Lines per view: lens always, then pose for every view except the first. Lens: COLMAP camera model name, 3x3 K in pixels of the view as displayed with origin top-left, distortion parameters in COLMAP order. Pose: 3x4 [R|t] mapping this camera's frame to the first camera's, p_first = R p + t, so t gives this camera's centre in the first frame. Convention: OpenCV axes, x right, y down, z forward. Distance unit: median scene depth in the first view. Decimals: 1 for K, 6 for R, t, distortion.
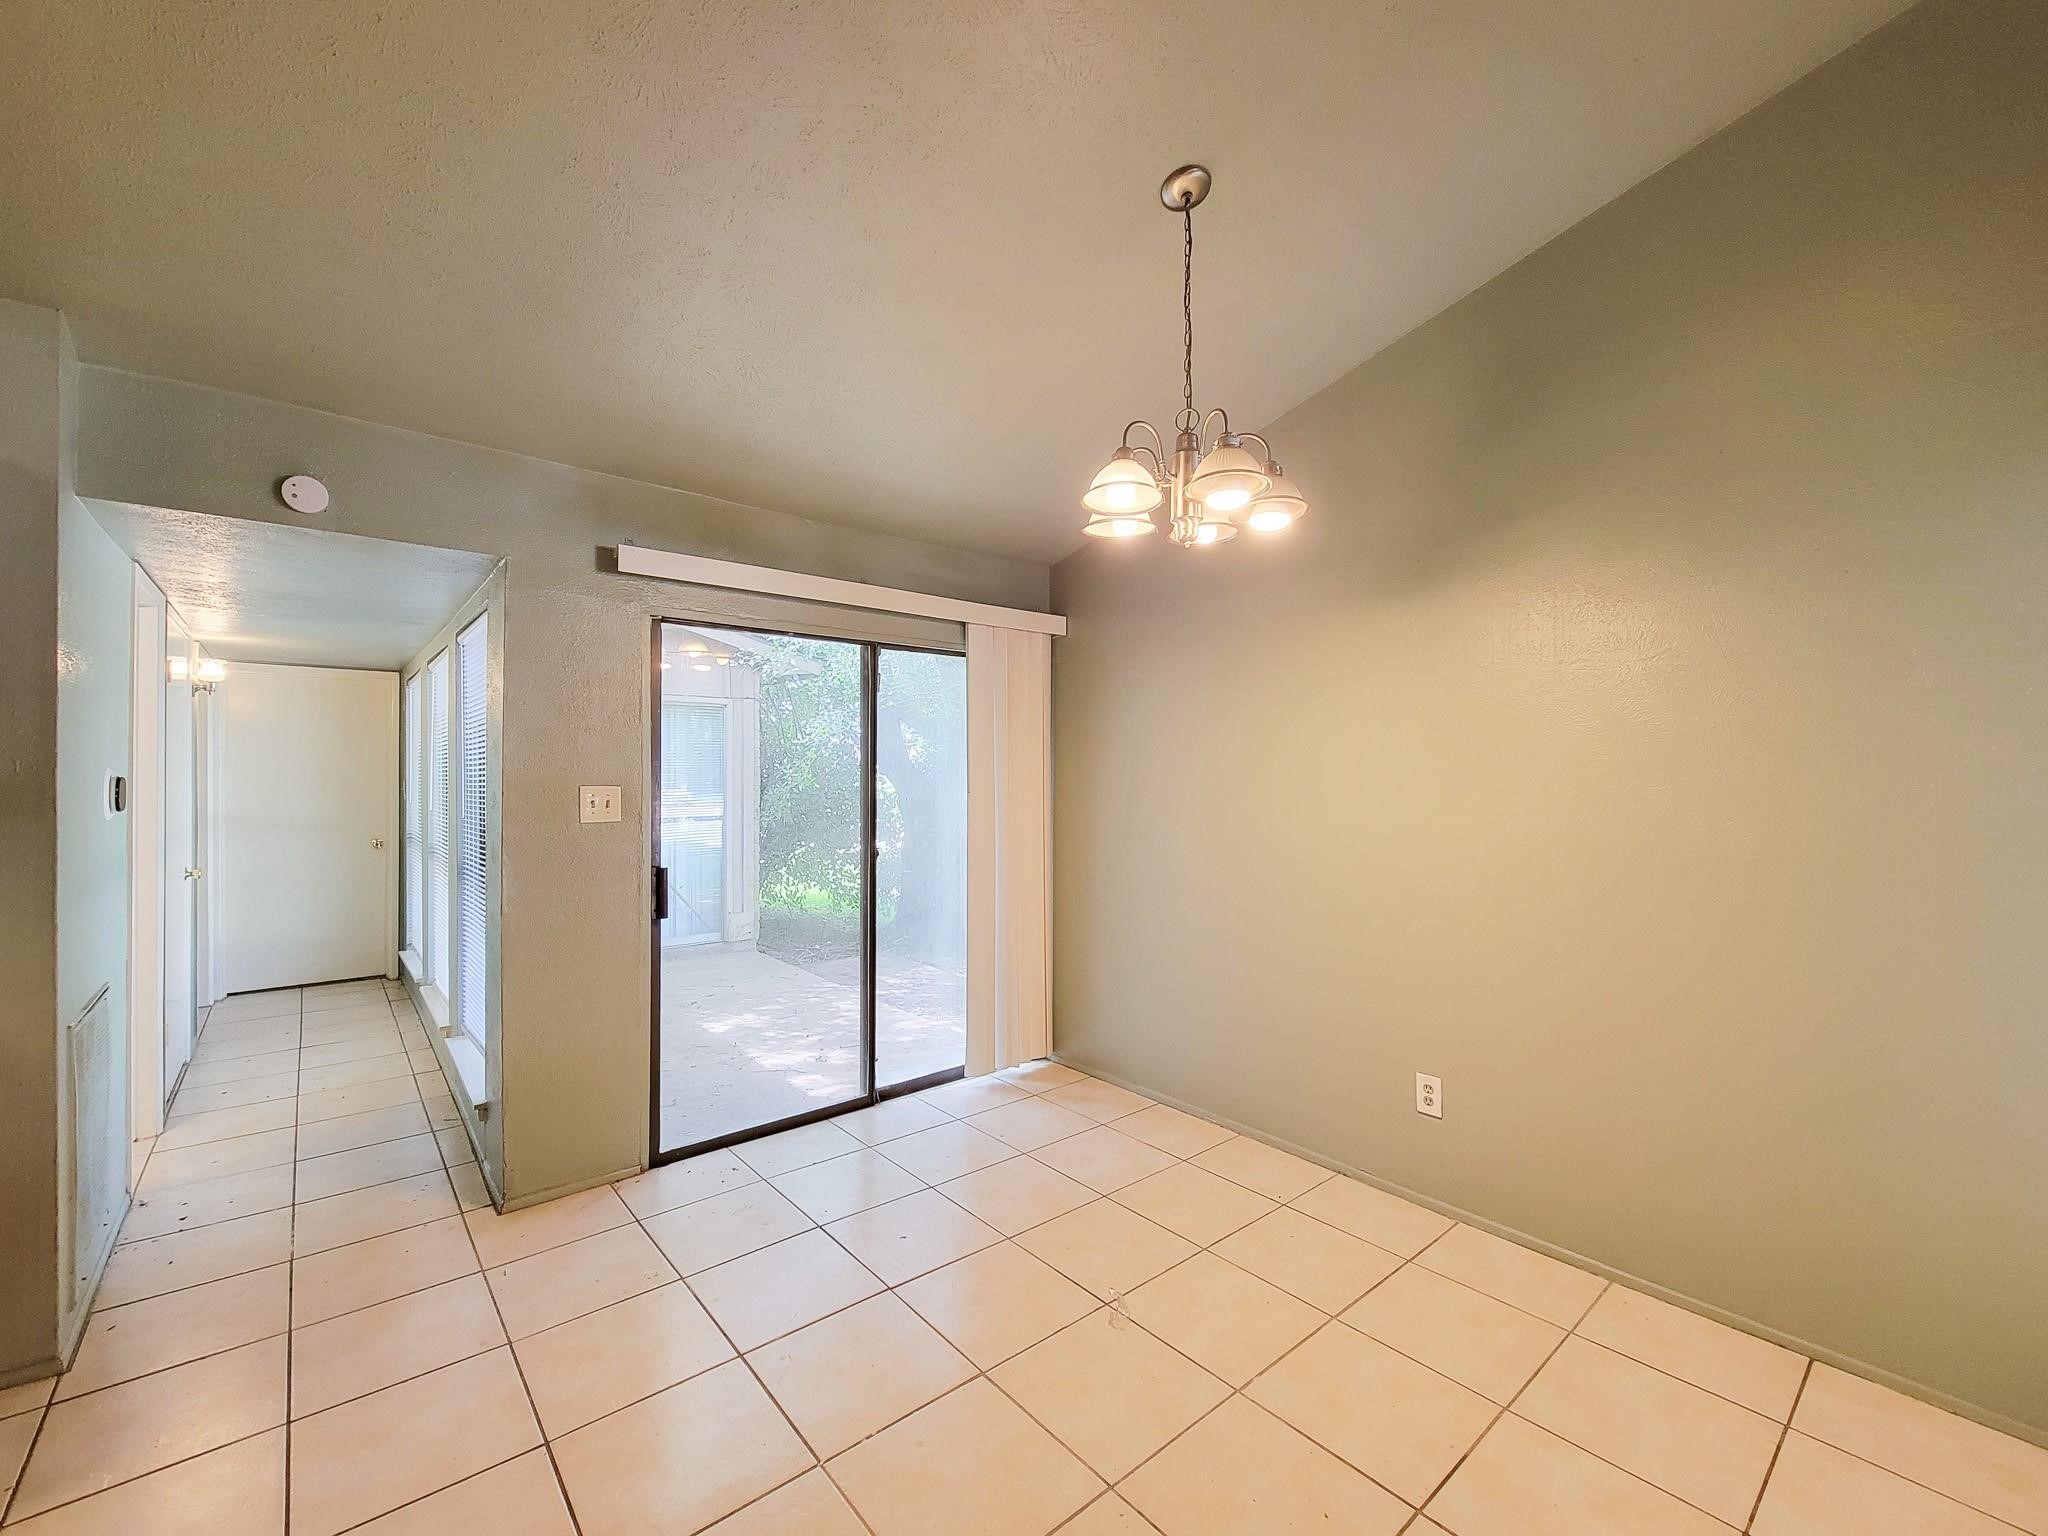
lens RADIAL K [[859.8, 0, 1037.5], [0, 859.8, 766.0], [0, 0, 1]] dist [0.000349, -0.000757]
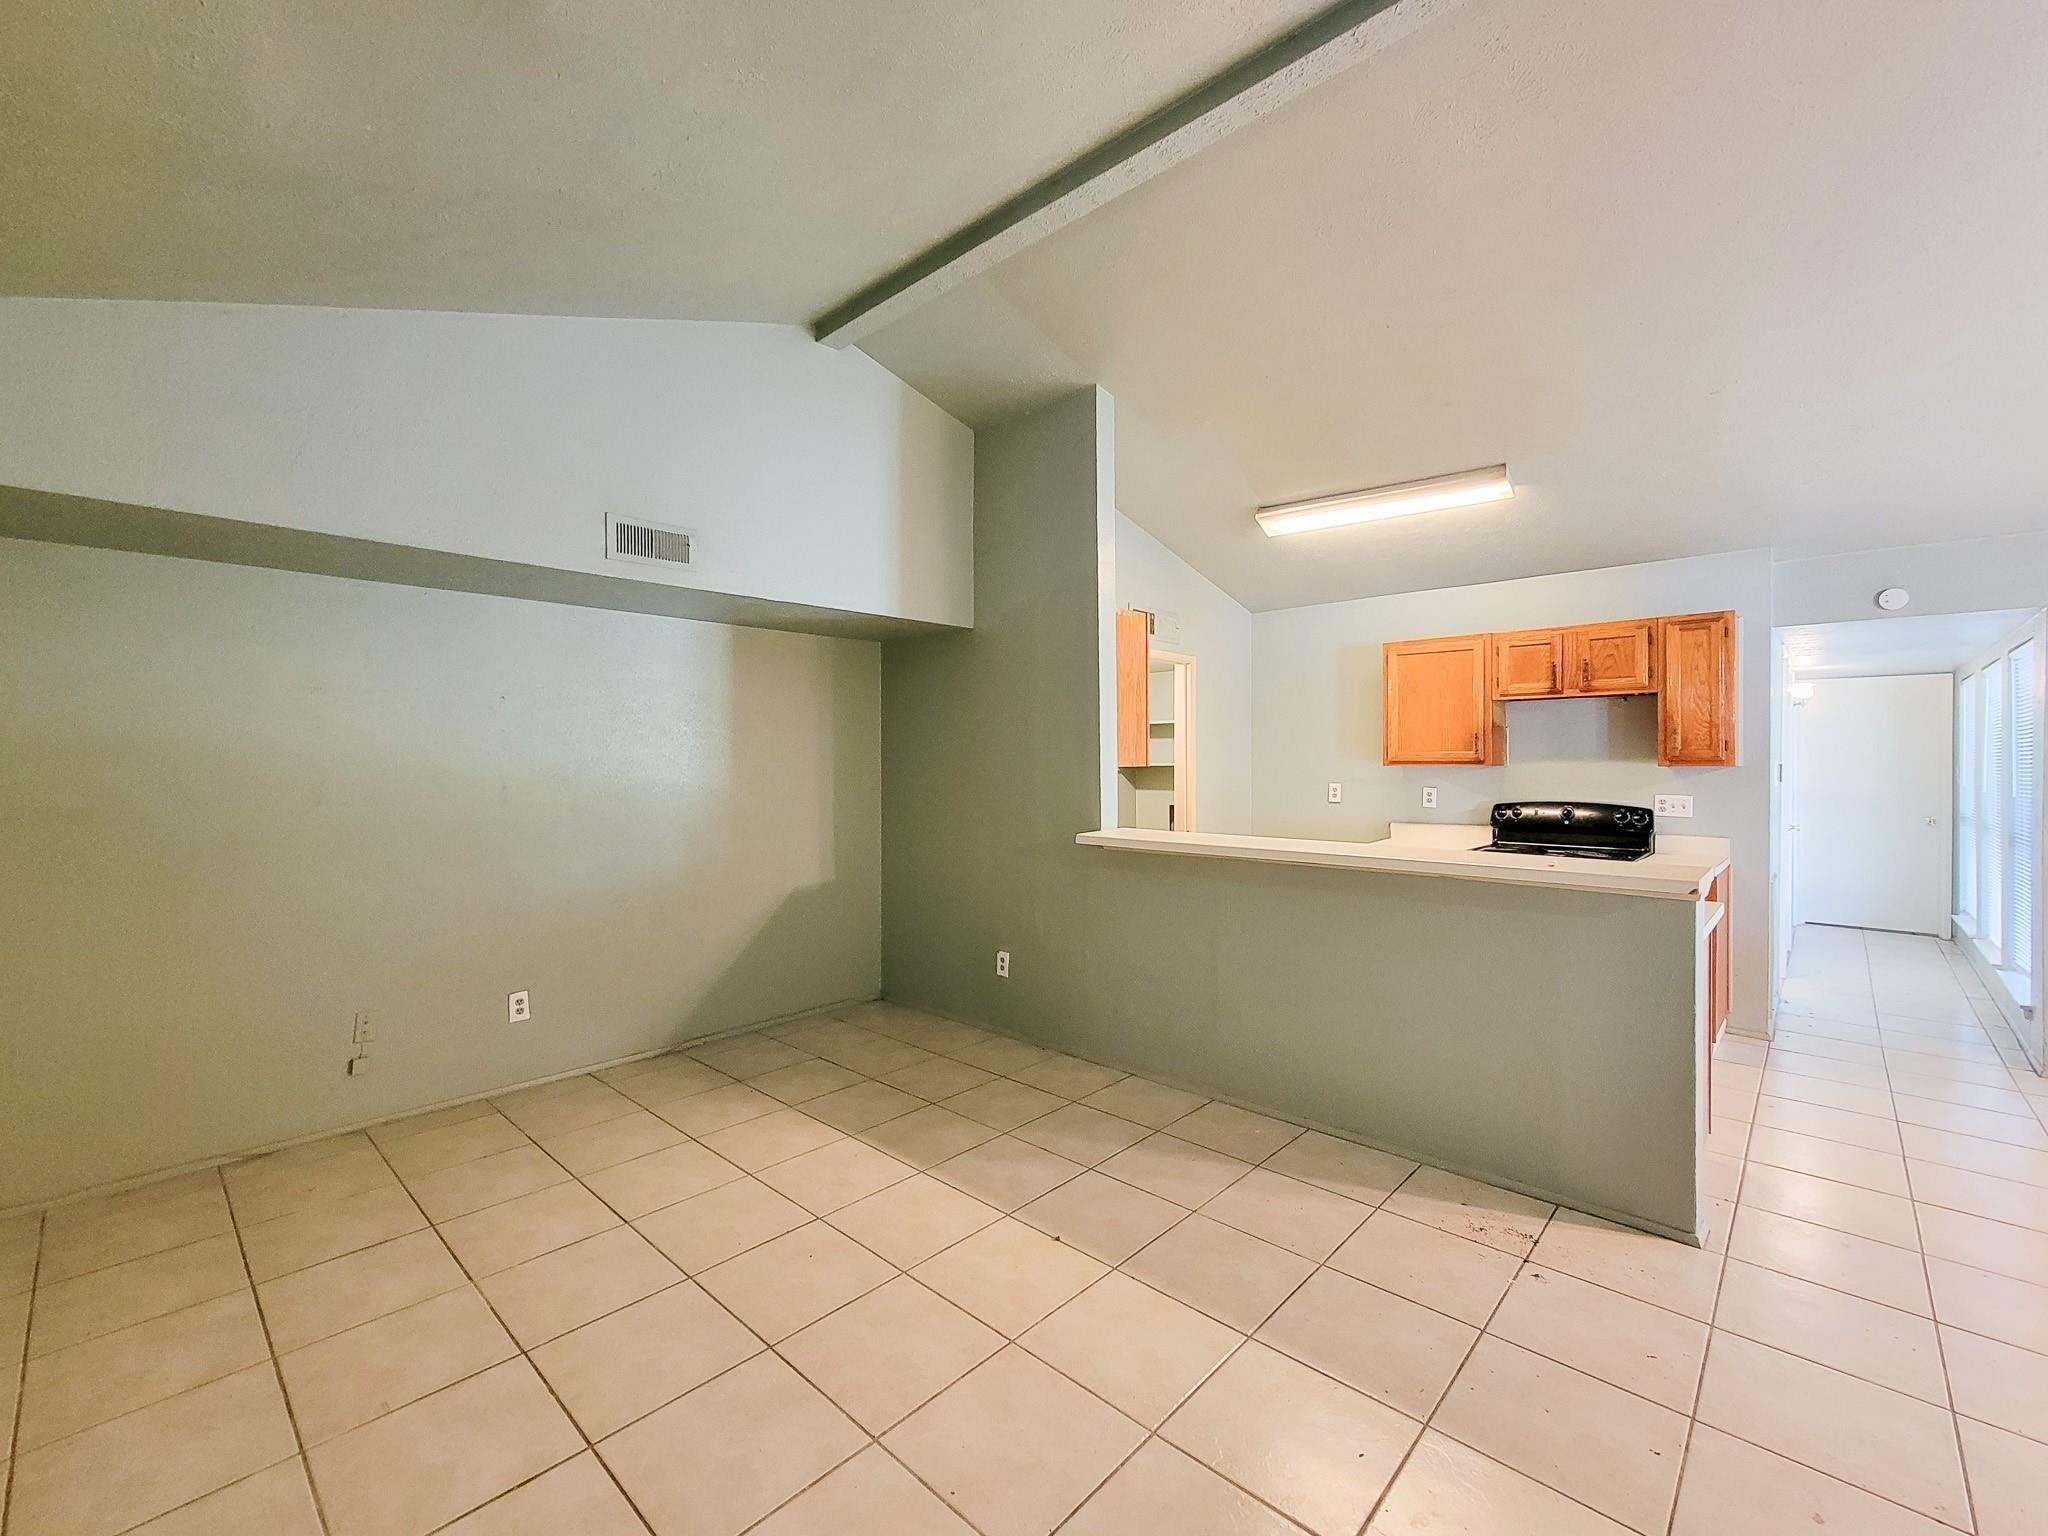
lens RADIAL K [[859.8, 0, 1037.5], [0, 859.8, 766.0], [0, 0, 1]] dist [0.000349, -0.000757]
pose [[0.117728, 0.006966, -0.993021, 0.330236], [0.005691, 0.999954, 0.007690, -0.001463], [0.993030, -0.006557, 0.117683, -0.454386]]
